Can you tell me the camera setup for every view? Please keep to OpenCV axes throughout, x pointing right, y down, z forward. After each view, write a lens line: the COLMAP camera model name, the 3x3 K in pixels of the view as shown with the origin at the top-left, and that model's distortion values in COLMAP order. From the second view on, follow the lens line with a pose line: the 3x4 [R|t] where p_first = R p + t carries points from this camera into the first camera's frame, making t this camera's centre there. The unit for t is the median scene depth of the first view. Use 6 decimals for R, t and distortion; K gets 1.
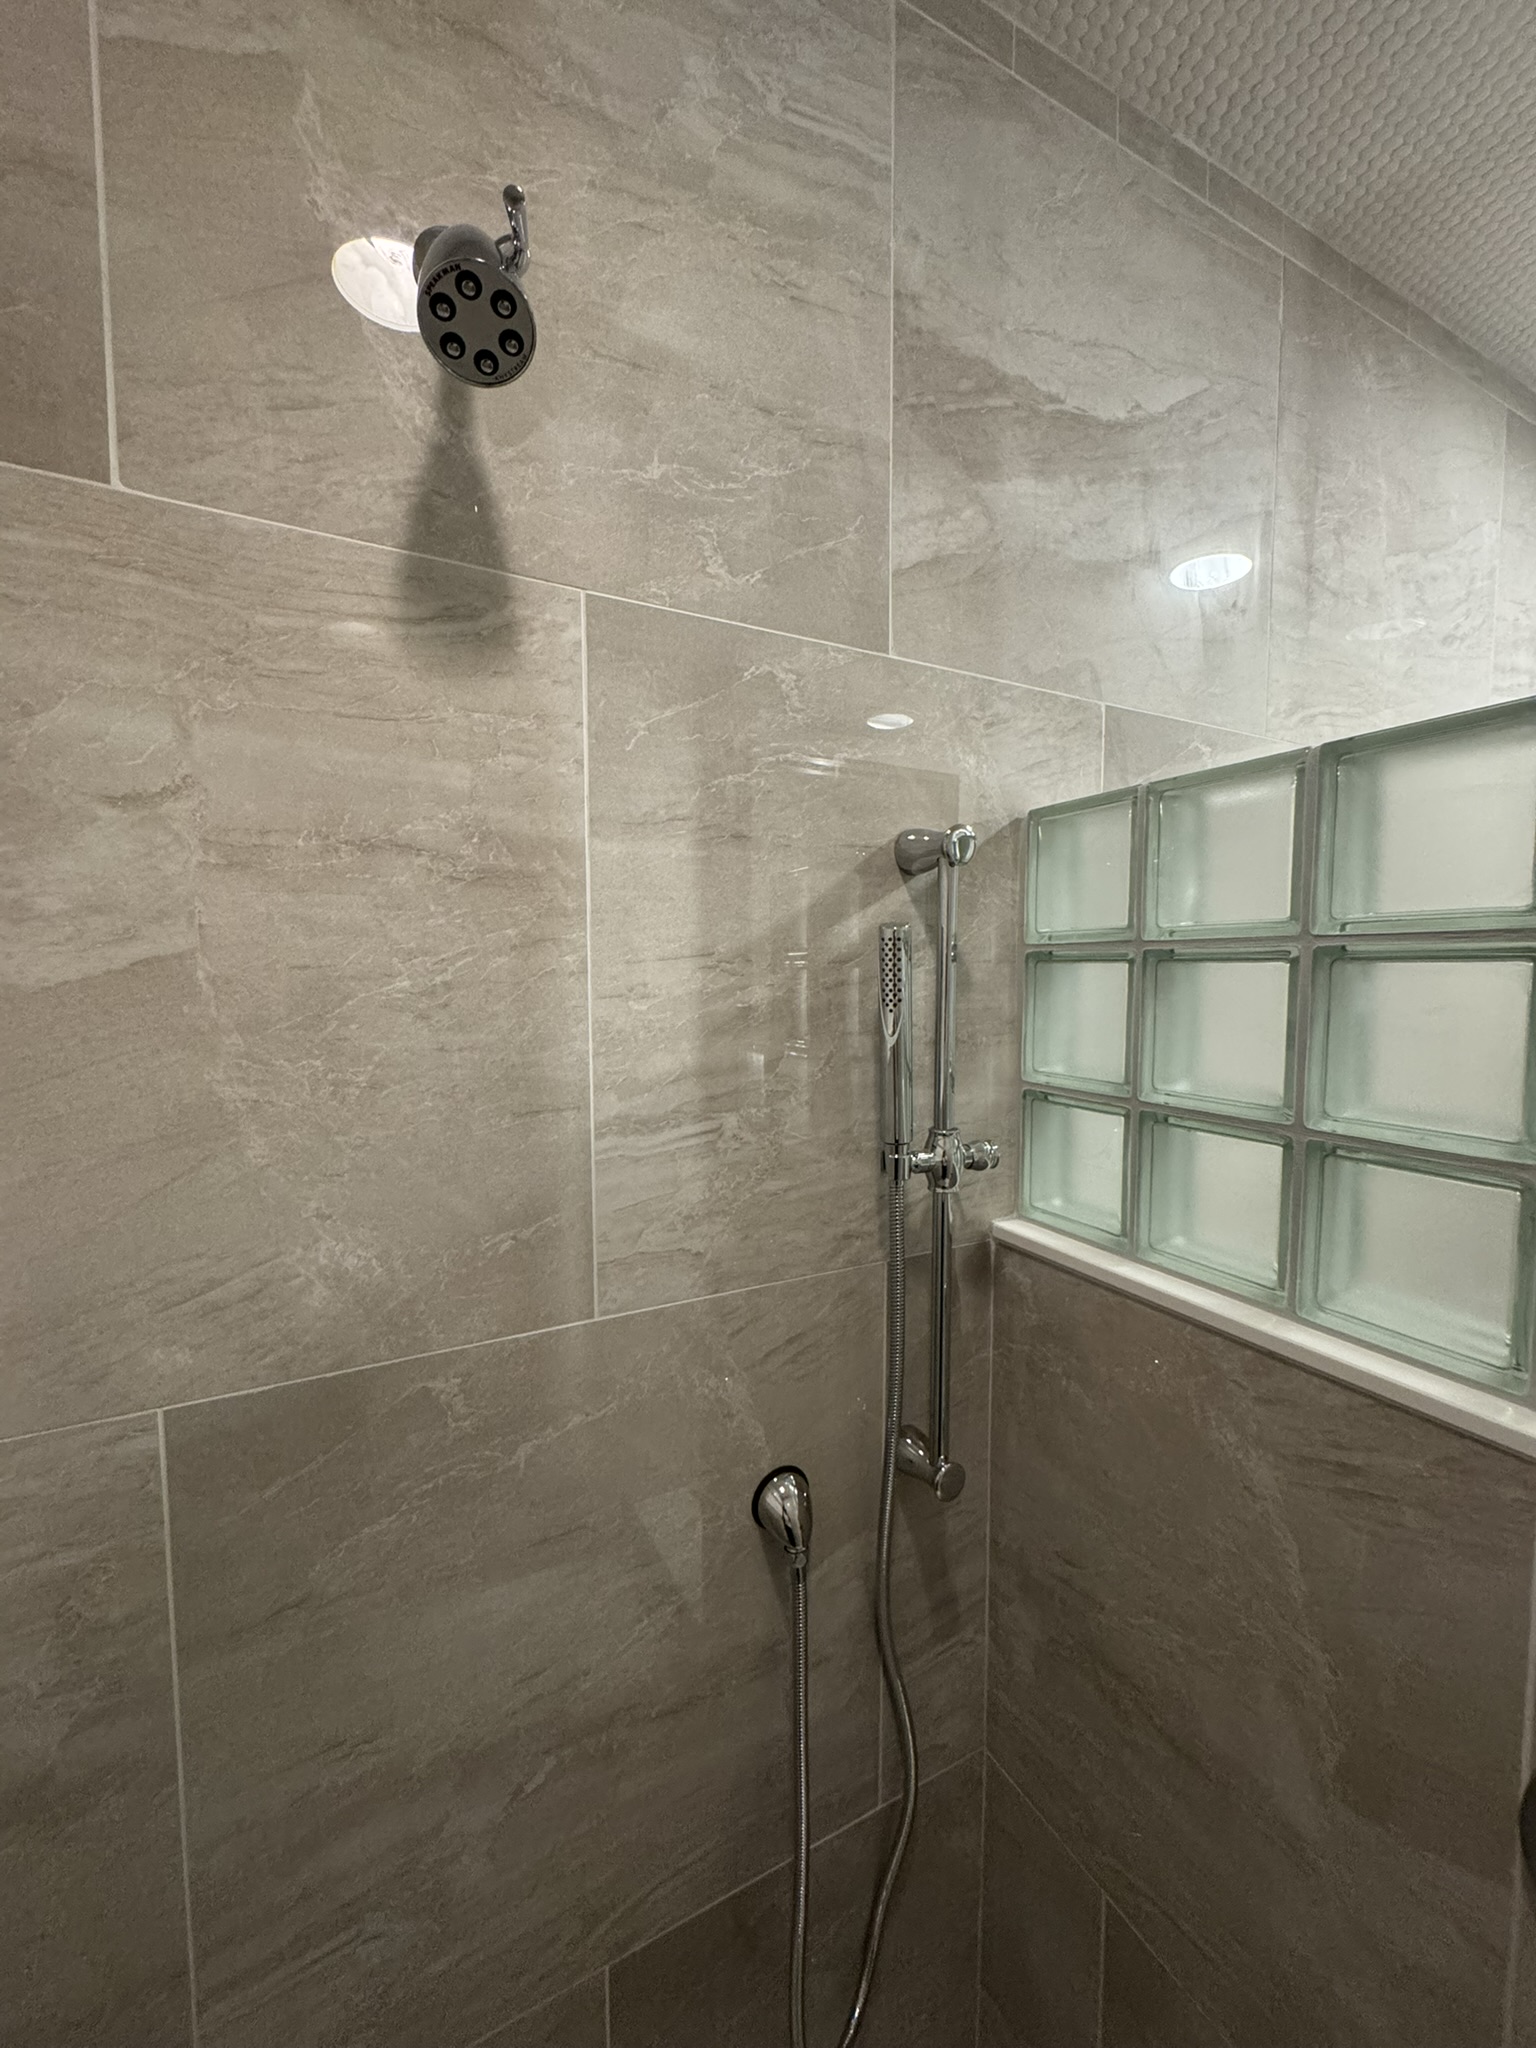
lens RADIAL K [[816.8, 0, 768.7], [0, 816.8, 1021.0], [0, 0, 1]] dist [-0.001995, 0.000130]
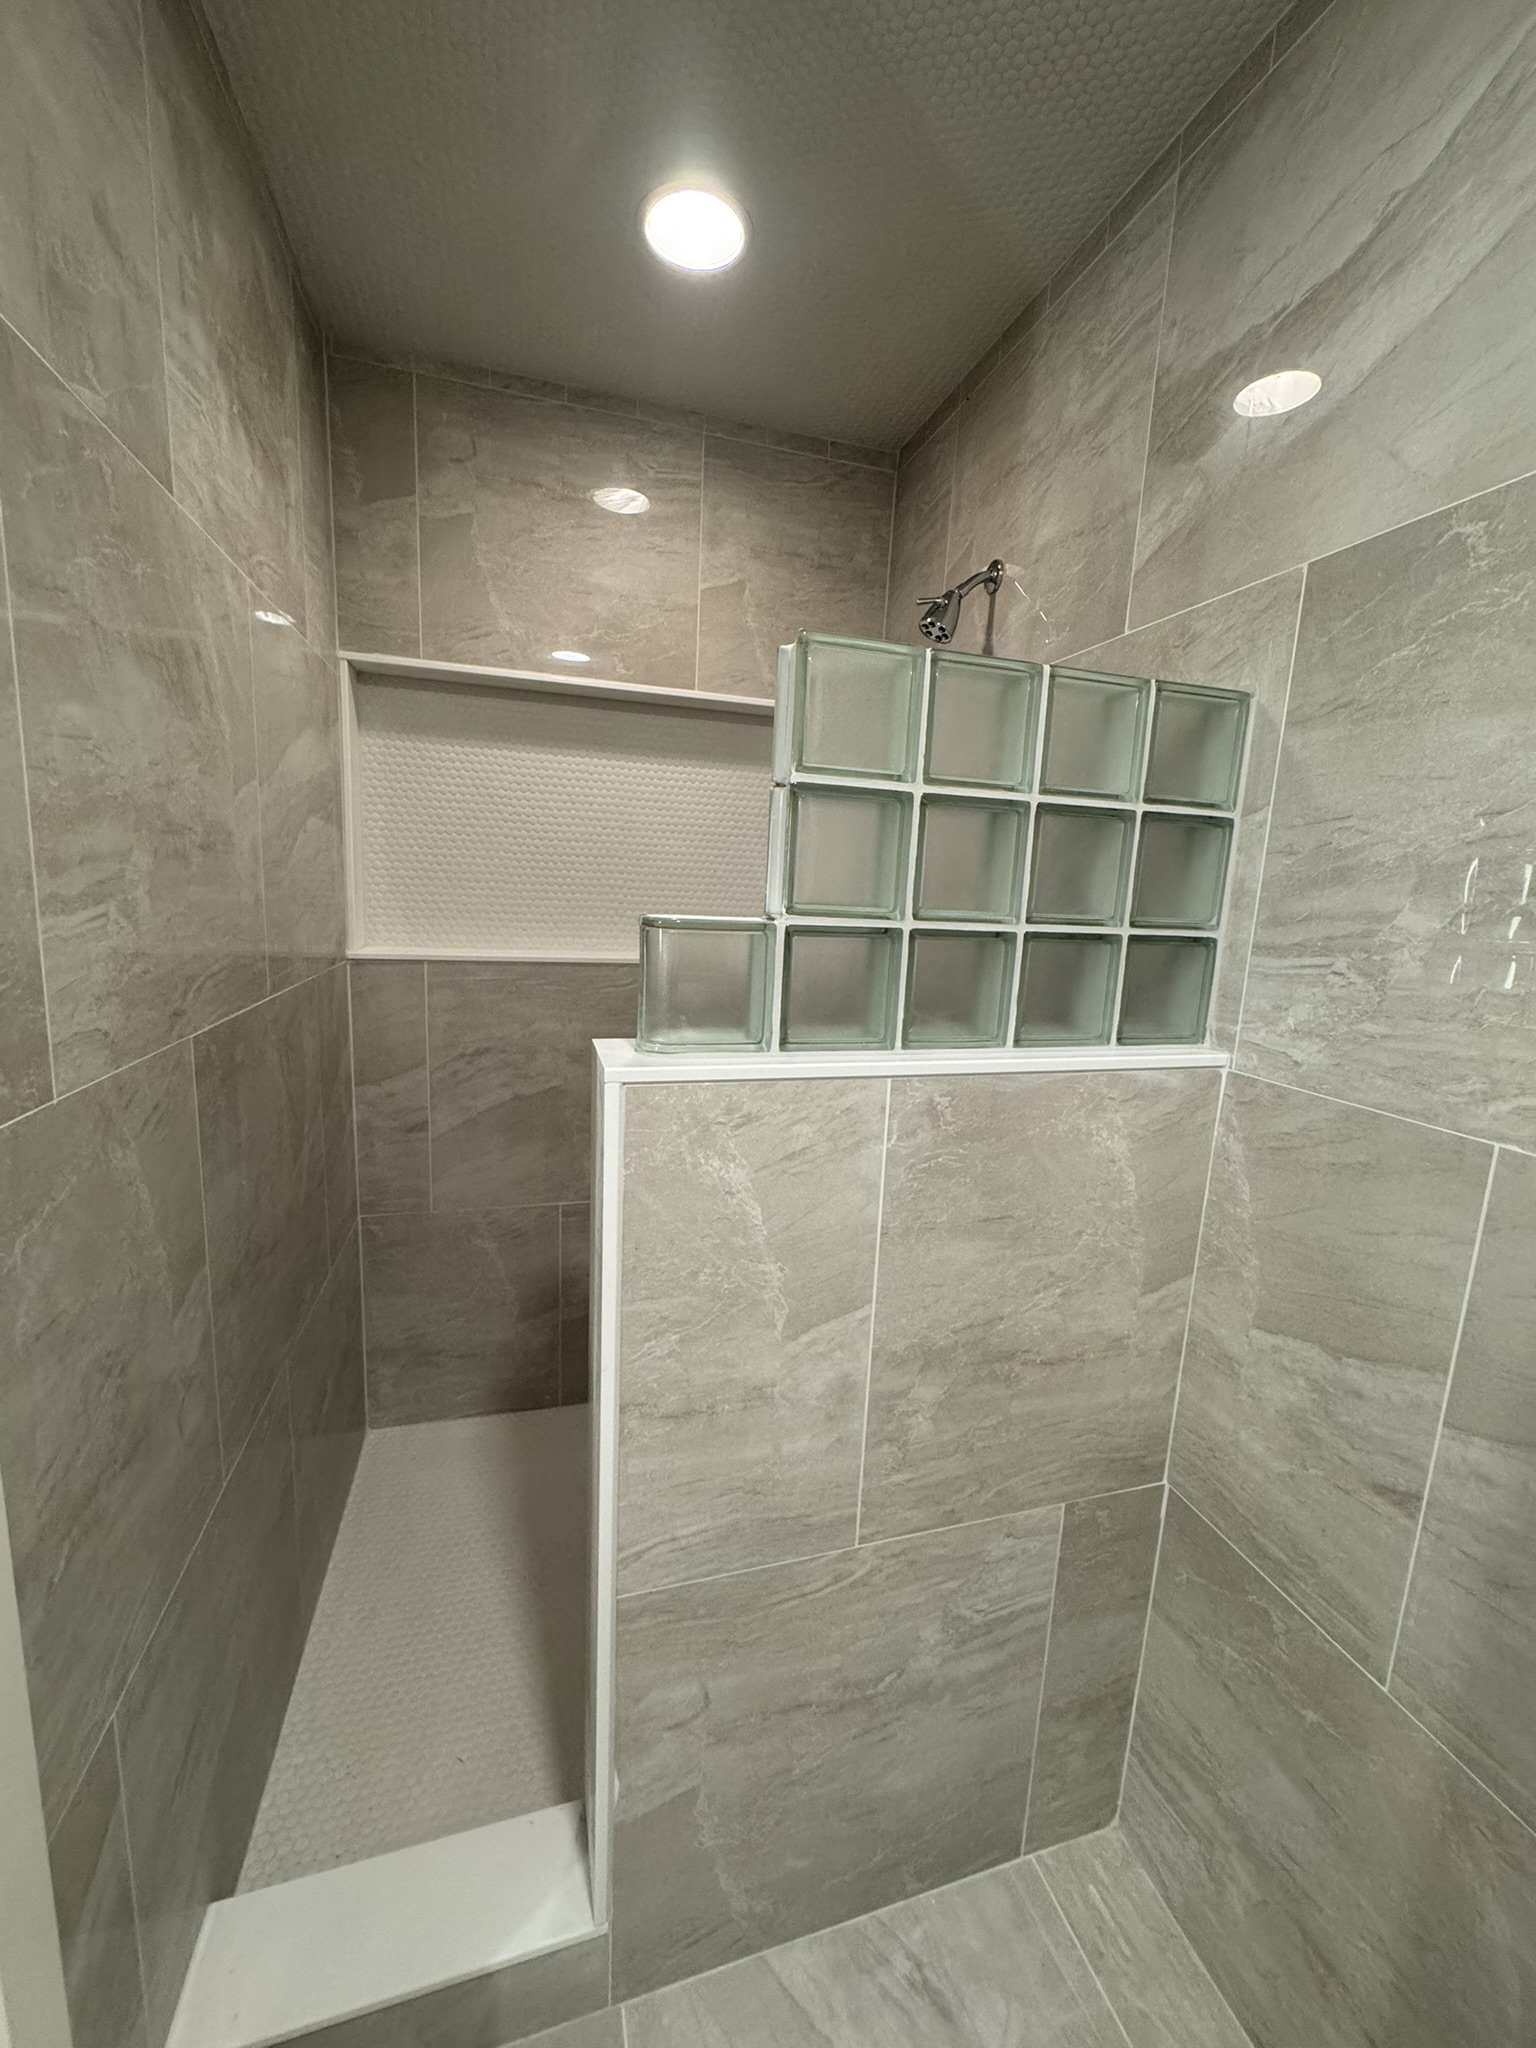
lens RADIAL K [[816.8, 0, 768.6], [0, 816.8, 1027.3], [0, 0, 1]] dist [-0.001995, 0.000130]
pose [[-0.195464, 0.158375, -0.967838, 1.240132], [-0.111373, 0.976905, 0.182351, 0.091846], [0.974366, 0.143434, -0.173311, 0.407462]]
